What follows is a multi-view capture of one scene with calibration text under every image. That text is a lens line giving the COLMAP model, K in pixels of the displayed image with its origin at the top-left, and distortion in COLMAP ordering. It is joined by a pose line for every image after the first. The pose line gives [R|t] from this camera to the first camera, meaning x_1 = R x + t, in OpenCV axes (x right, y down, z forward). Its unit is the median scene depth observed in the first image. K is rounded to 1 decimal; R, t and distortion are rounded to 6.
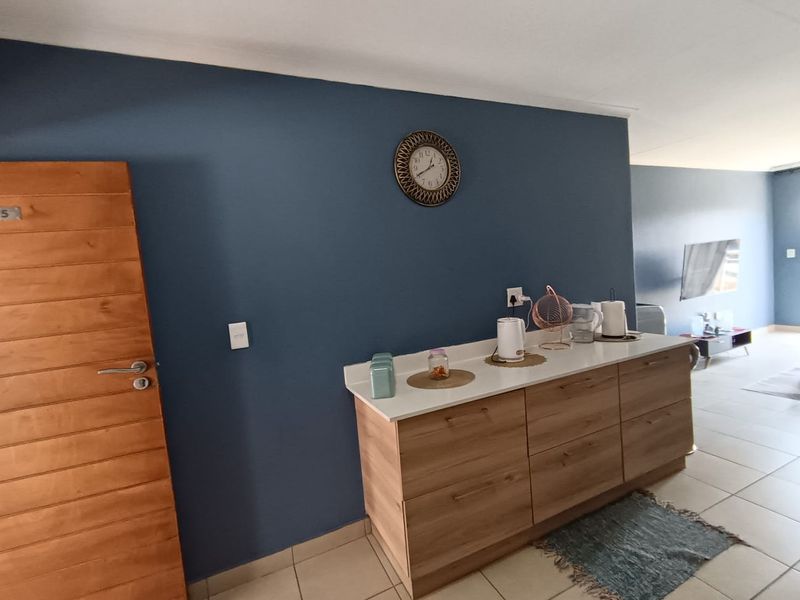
lens RADIAL K [[375.7, 0, 400.0], [0, 375.7, 300.0], [0, 0, 1]] dist [0.012931, -0.000666]
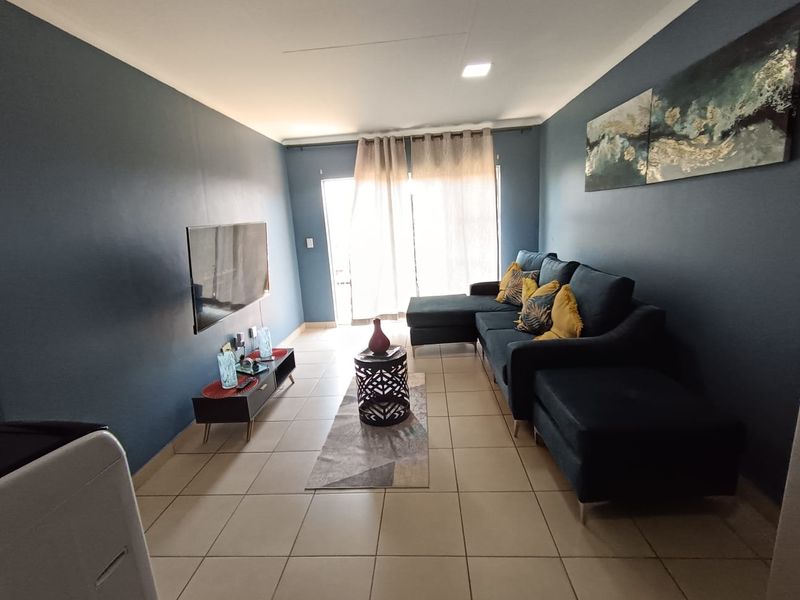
lens RADIAL K [[375.7, 0, 400.0], [0, 375.7, 300.0], [0, 0, 1]] dist [0.012931, -0.000666]
pose [[0.469255, -0.124265, 0.874276, 0.370185], [0.076209, 0.992054, 0.100101, -0.068299], [-0.879768, 0.019655, 0.474996, 0.436520]]
